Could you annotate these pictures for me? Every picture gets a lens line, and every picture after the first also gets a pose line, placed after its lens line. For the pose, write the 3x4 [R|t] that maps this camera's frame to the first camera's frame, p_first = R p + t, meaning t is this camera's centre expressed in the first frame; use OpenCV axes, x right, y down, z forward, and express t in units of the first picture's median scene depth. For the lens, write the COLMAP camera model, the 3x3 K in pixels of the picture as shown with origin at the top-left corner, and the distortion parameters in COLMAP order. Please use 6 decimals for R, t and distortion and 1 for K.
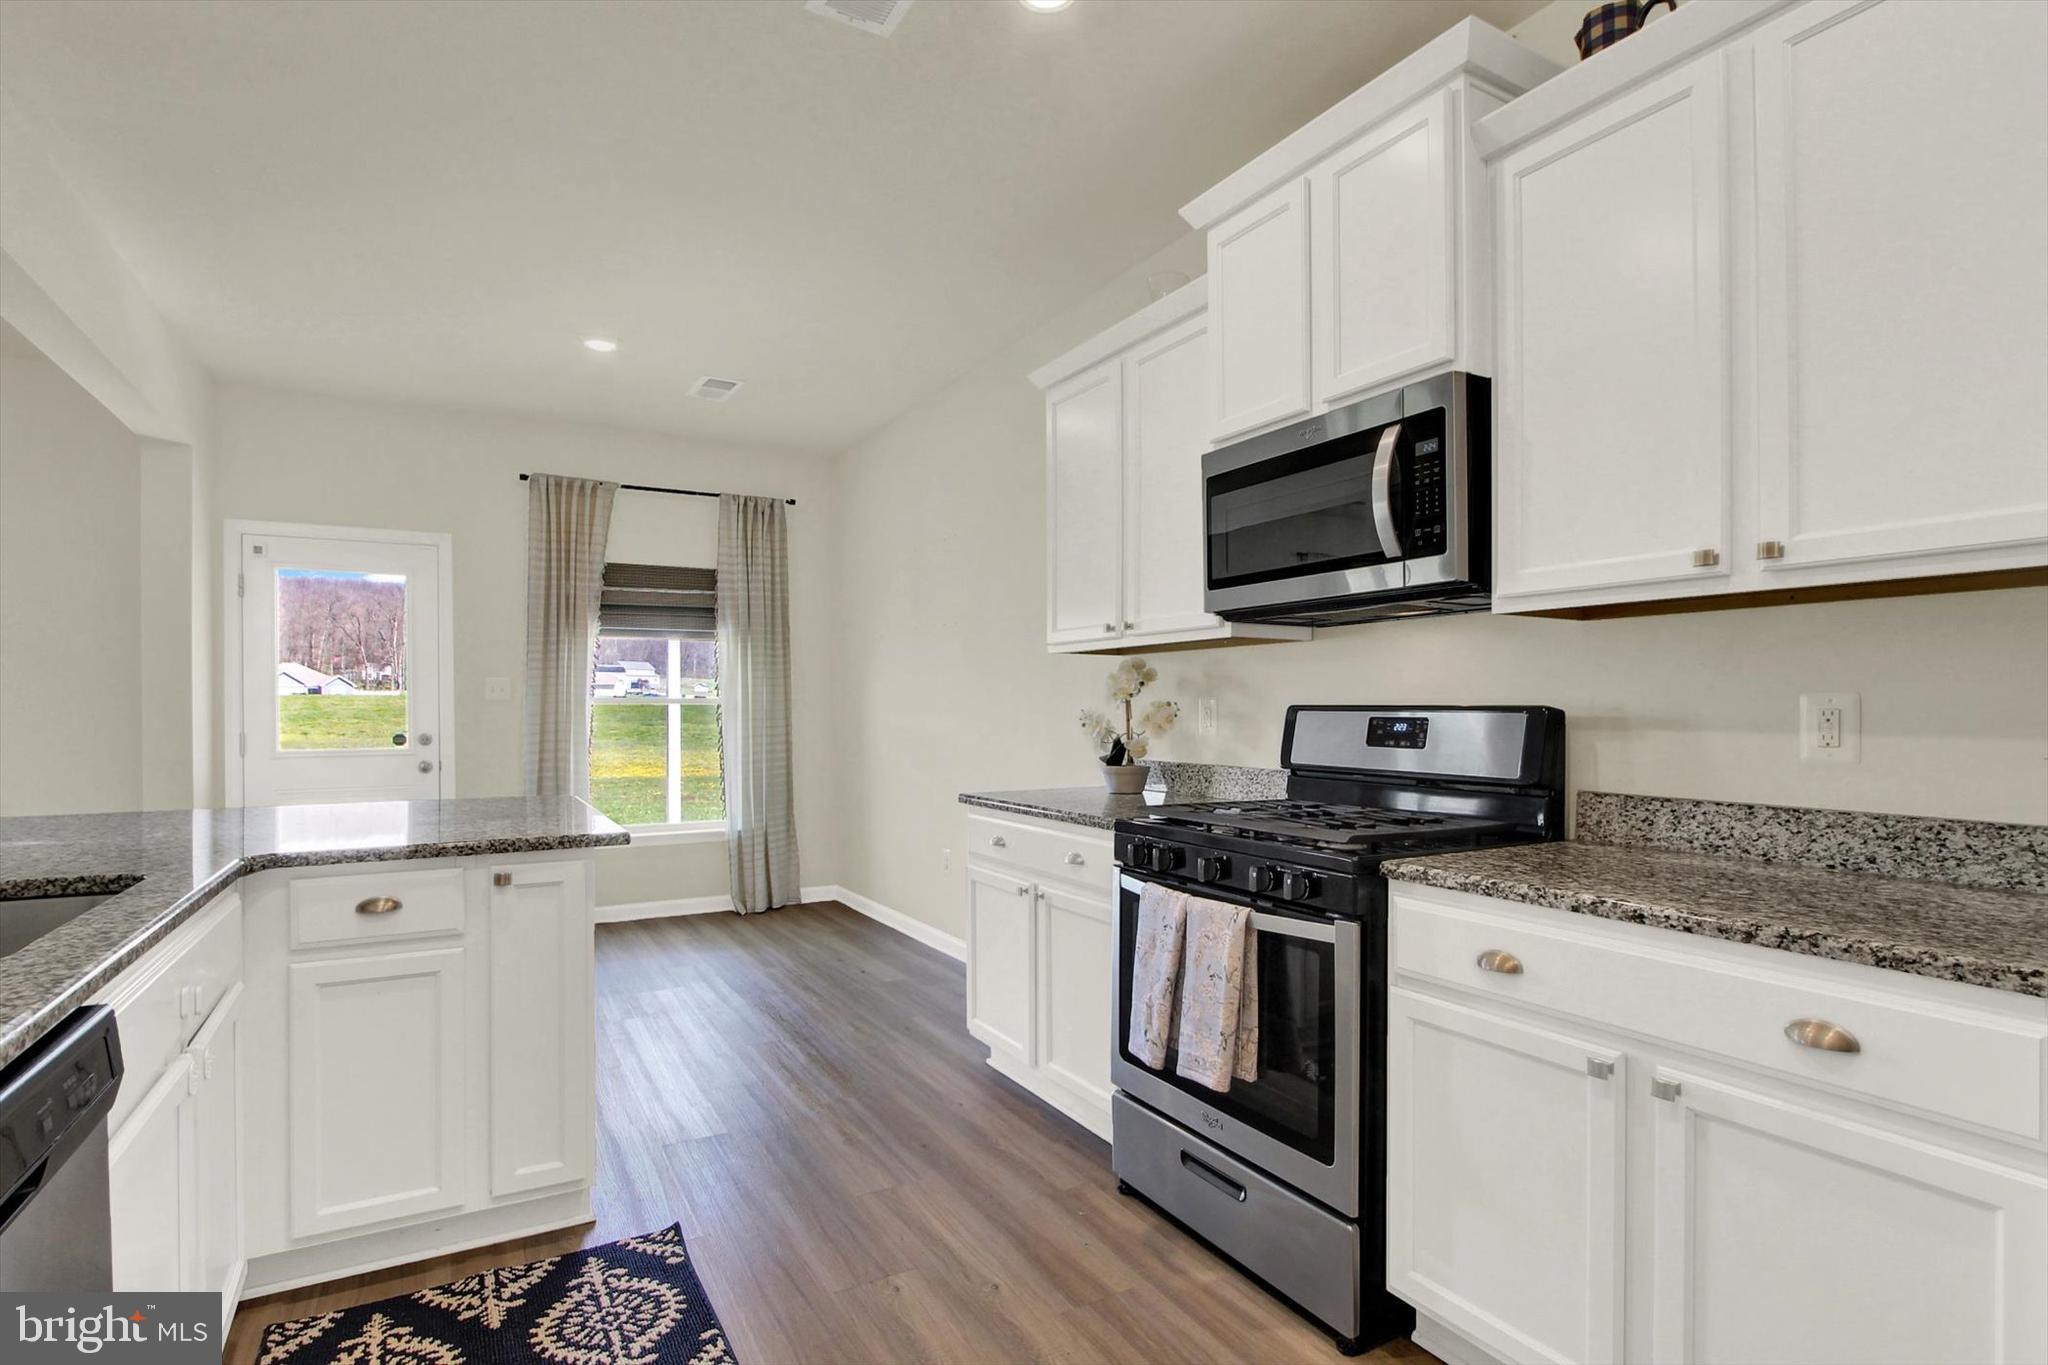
lens RADIAL K [[1013.3, 0, 1025.5], [0, 1013.3, 694.6], [0, 0, 1]] dist [-0.000877, -0.000578]
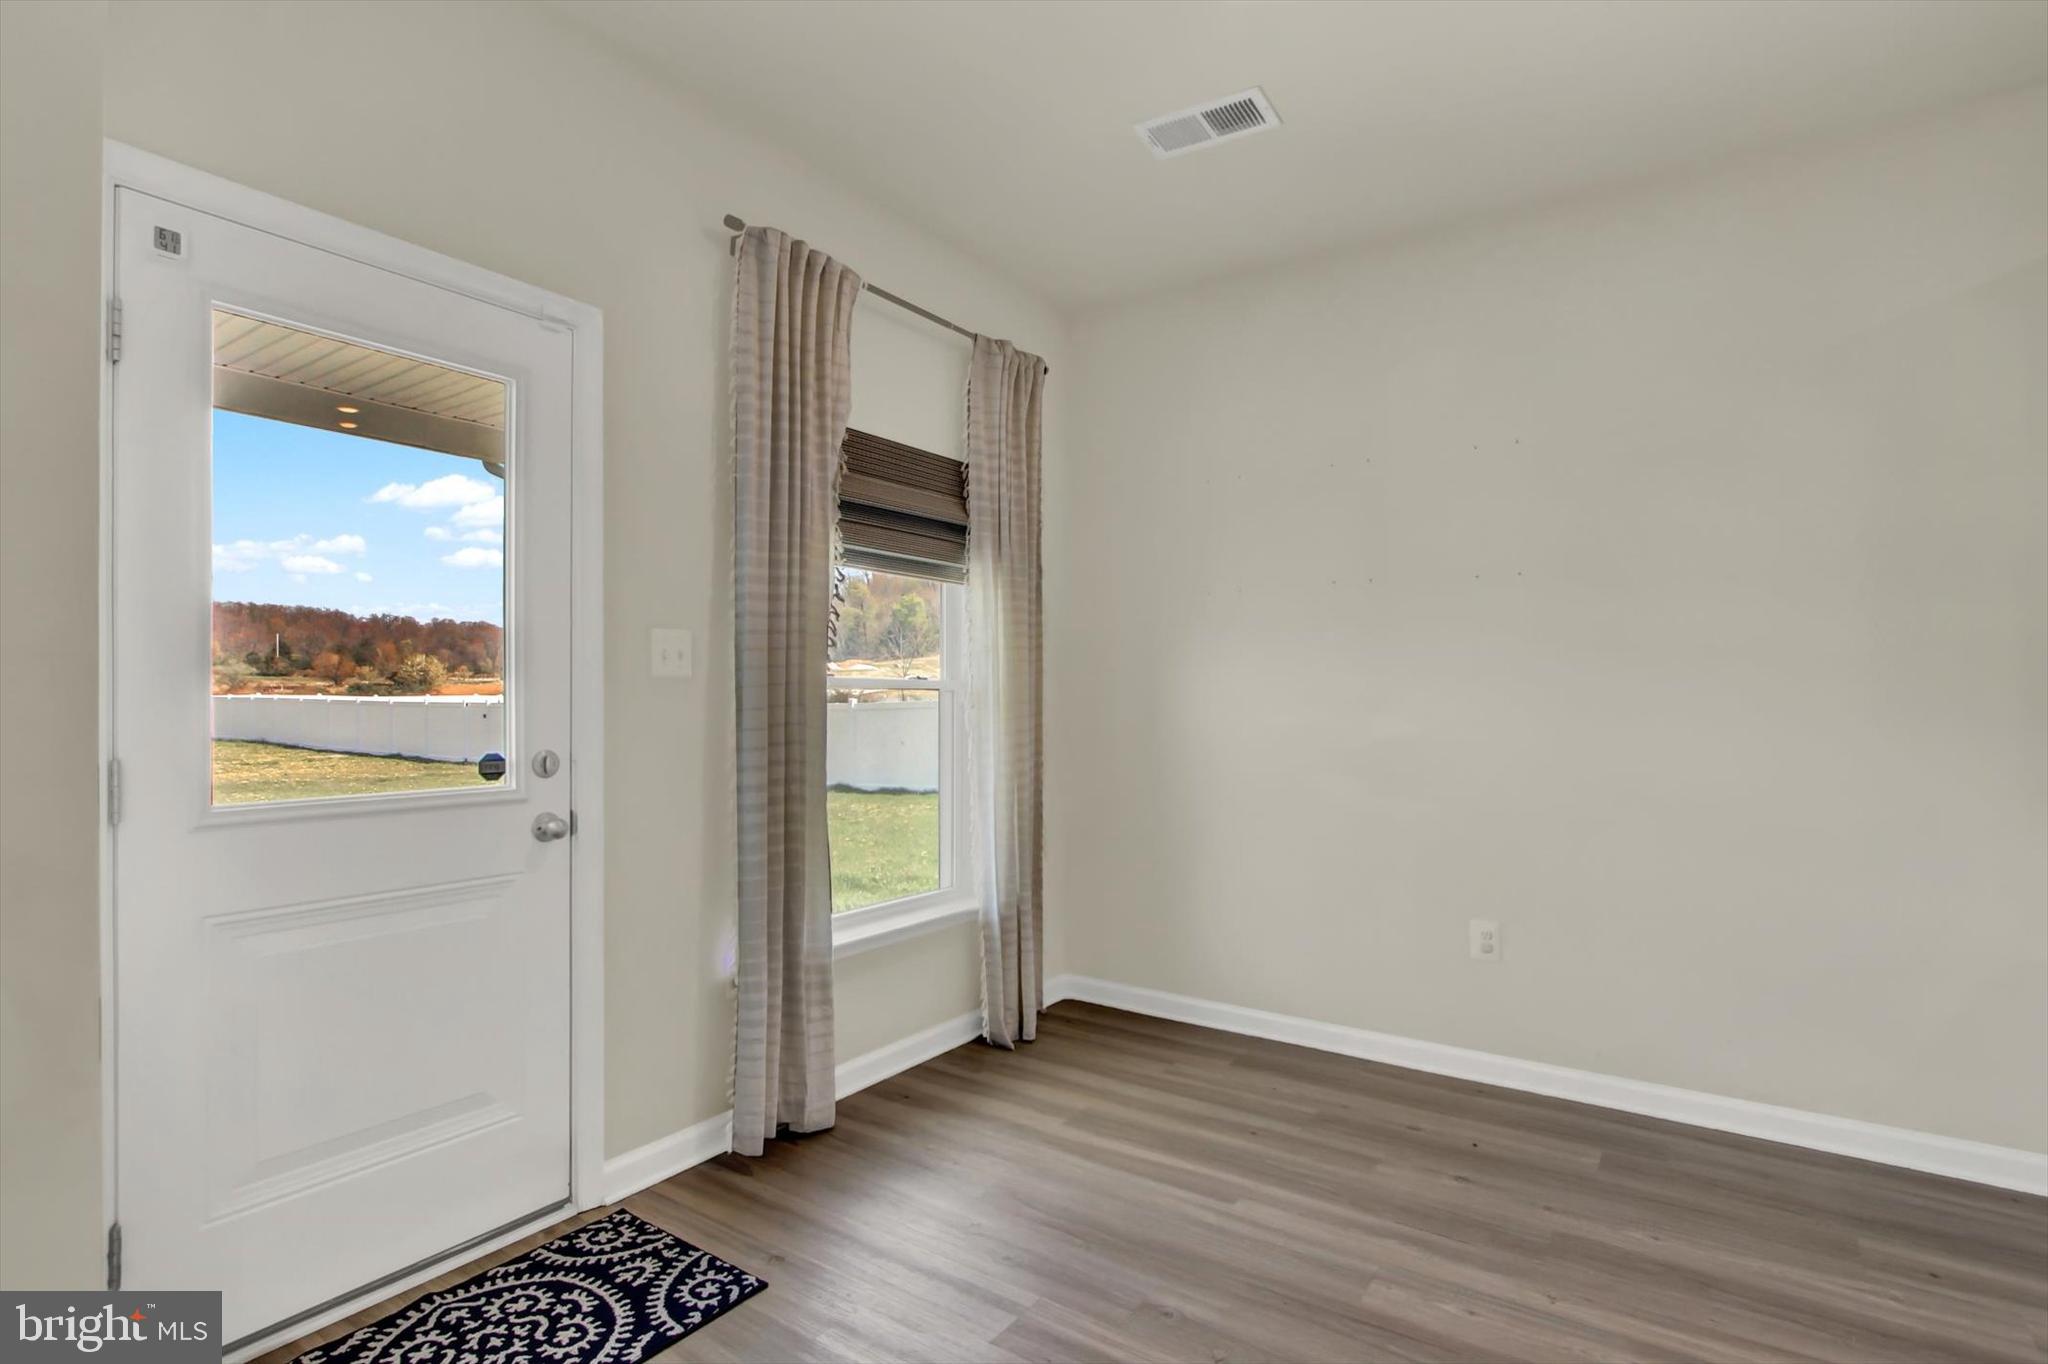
lens RADIAL K [[1013.3, 0, 1018.1], [0, 1013.3, 685.8], [0, 0, 1]] dist [-0.000877, -0.000578]
pose [[0.903233, 0.015645, 0.428866, -0.560251], [-0.017251, 0.999851, -0.000142, 0.006115], [-0.428804, -0.007270, 0.903368, 0.485156]]
